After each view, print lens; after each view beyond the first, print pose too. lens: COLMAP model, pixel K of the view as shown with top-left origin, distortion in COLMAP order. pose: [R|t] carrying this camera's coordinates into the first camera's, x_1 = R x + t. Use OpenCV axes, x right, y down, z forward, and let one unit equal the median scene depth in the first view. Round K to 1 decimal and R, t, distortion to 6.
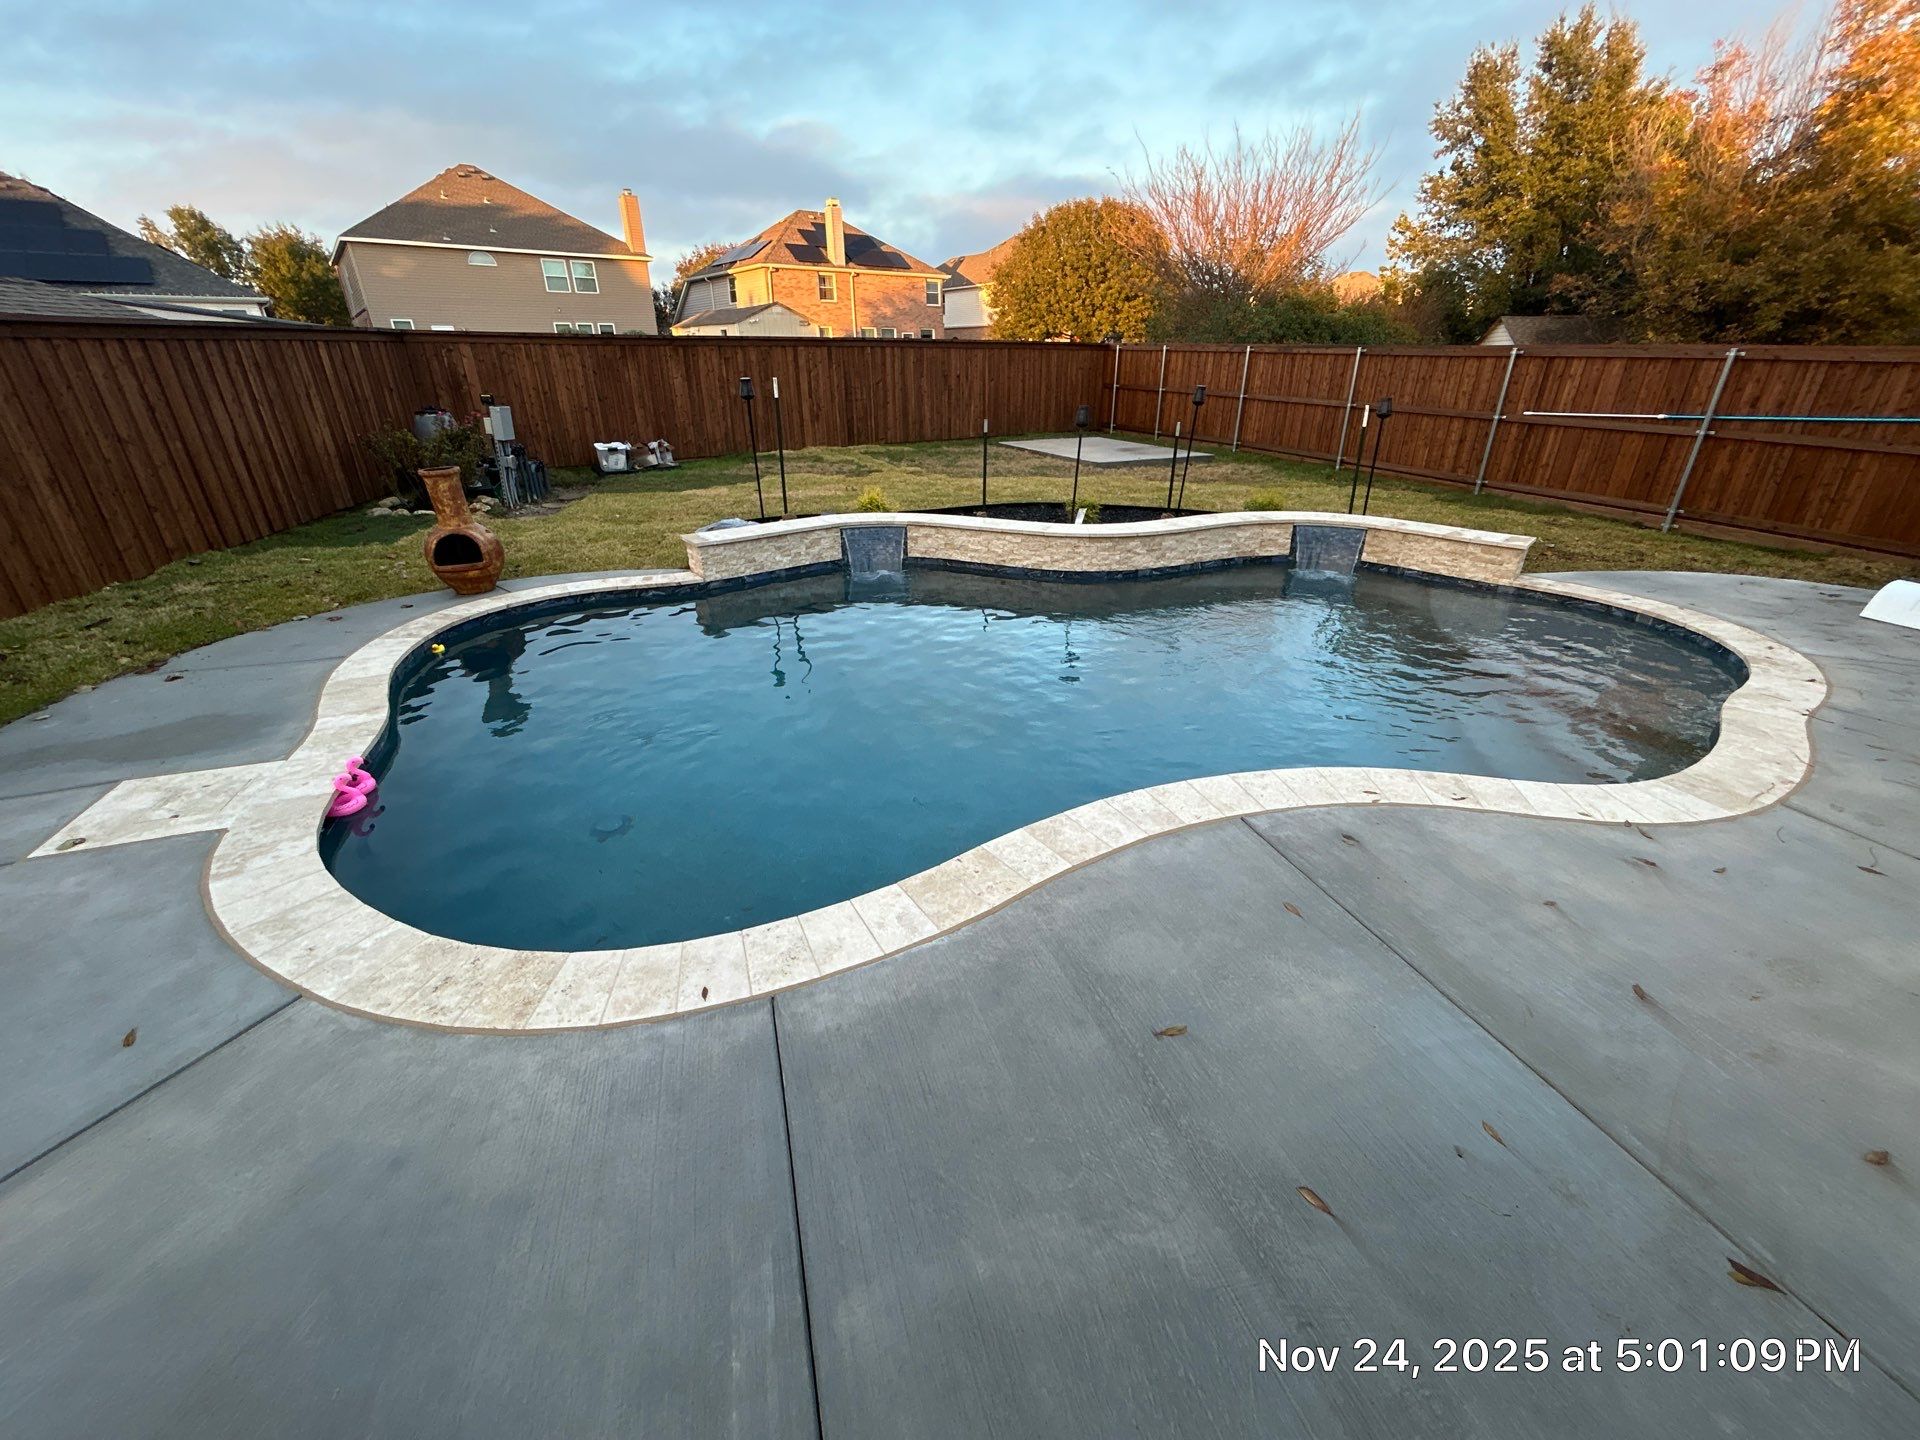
lens RADIAL K [[781.2, 0, 960.0], [0, 781.2, 720.0], [0, 0, 1]] dist [0.000328, 0.000657]
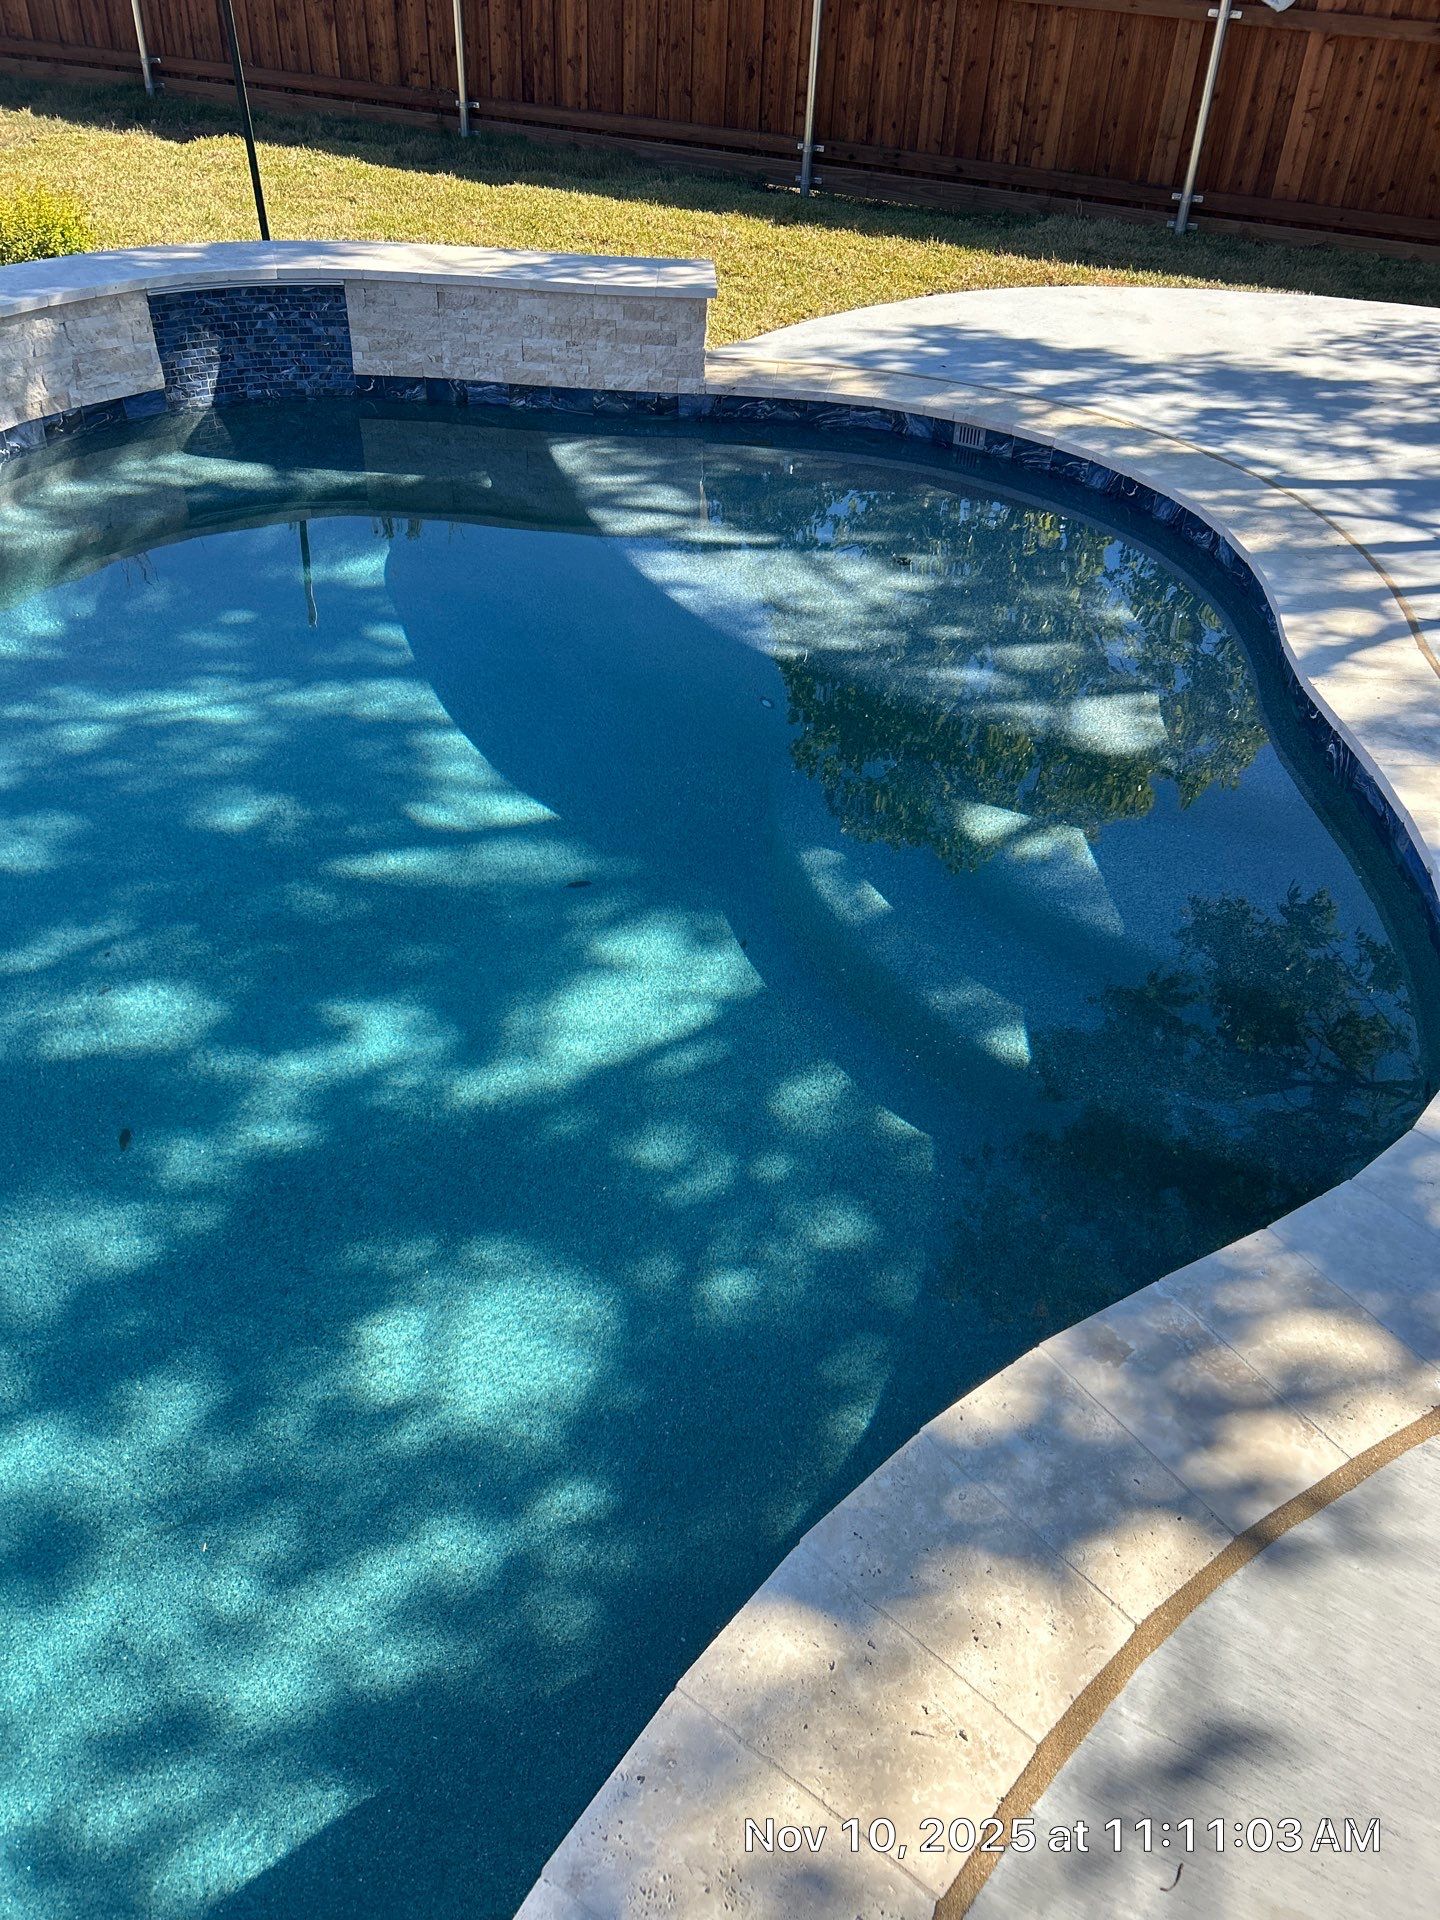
lens RADIAL K [[1467.1, 0, 715.0], [0, 1467.1, 1010.6], [0, 0, 1]] dist [0.065774, -0.066200]
pose [[0.718789, -0.407633, 0.563185, 0.073826], [0.259285, 0.908806, 0.326869, -0.076382], [-0.645069, -0.088924, 0.758933, 0.213114]]
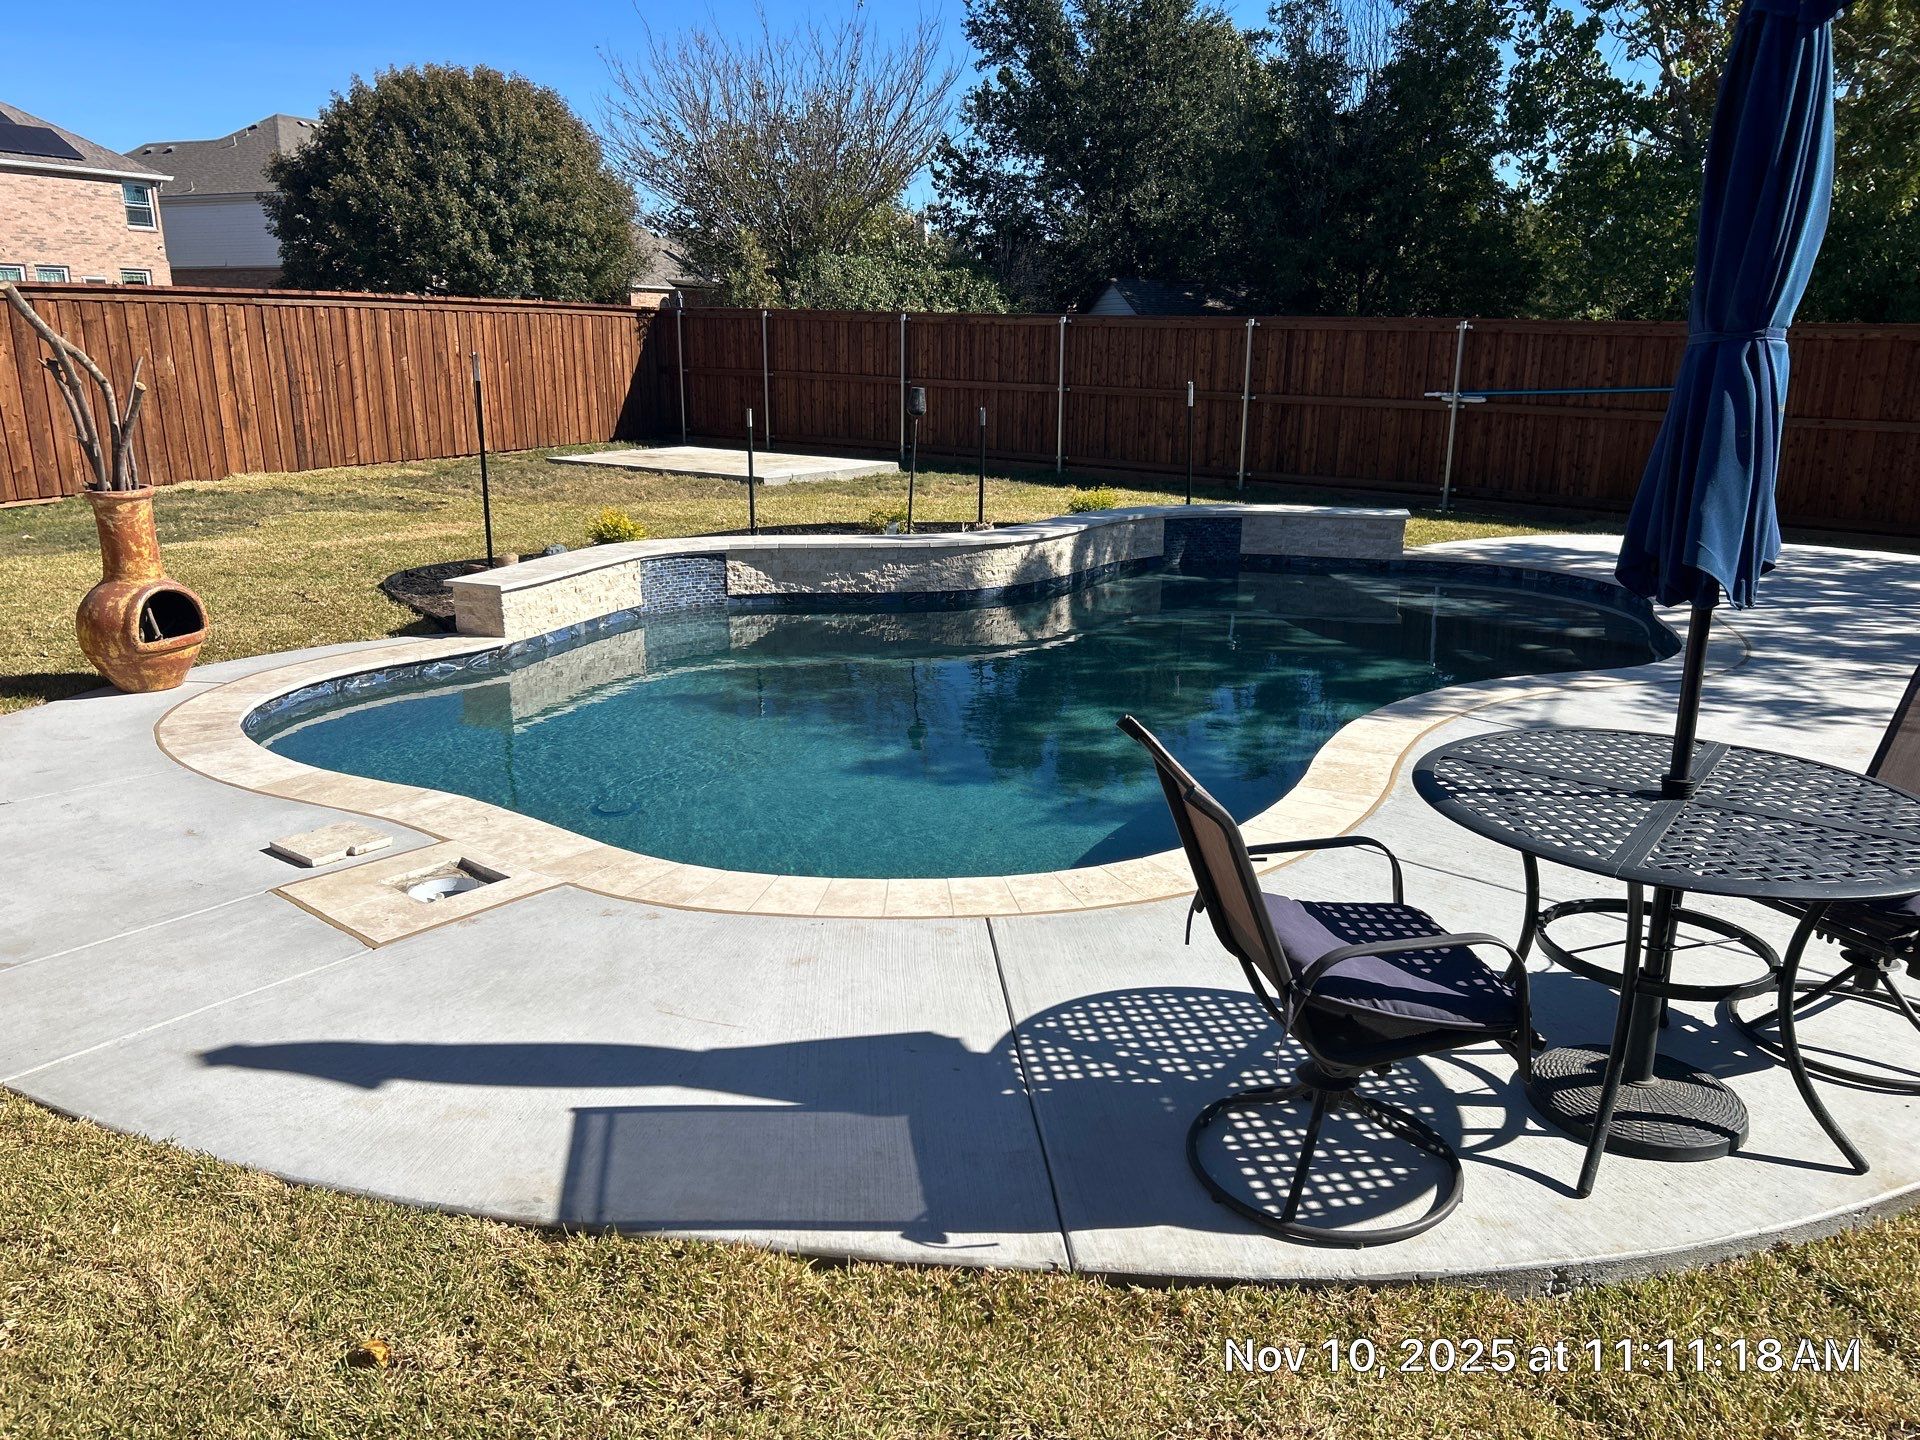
lens RADIAL K [[1467.1, 0, 959.7], [0, 1467.1, 721.2], [0, 0, 1]] dist [0.065774, -0.066200]
pose [[0.869070, -0.122862, 0.479189, -0.363638], [0.204200, 0.971387, -0.121283, 0.070622], [-0.450577, 0.203253, 0.869292, -0.147255]]
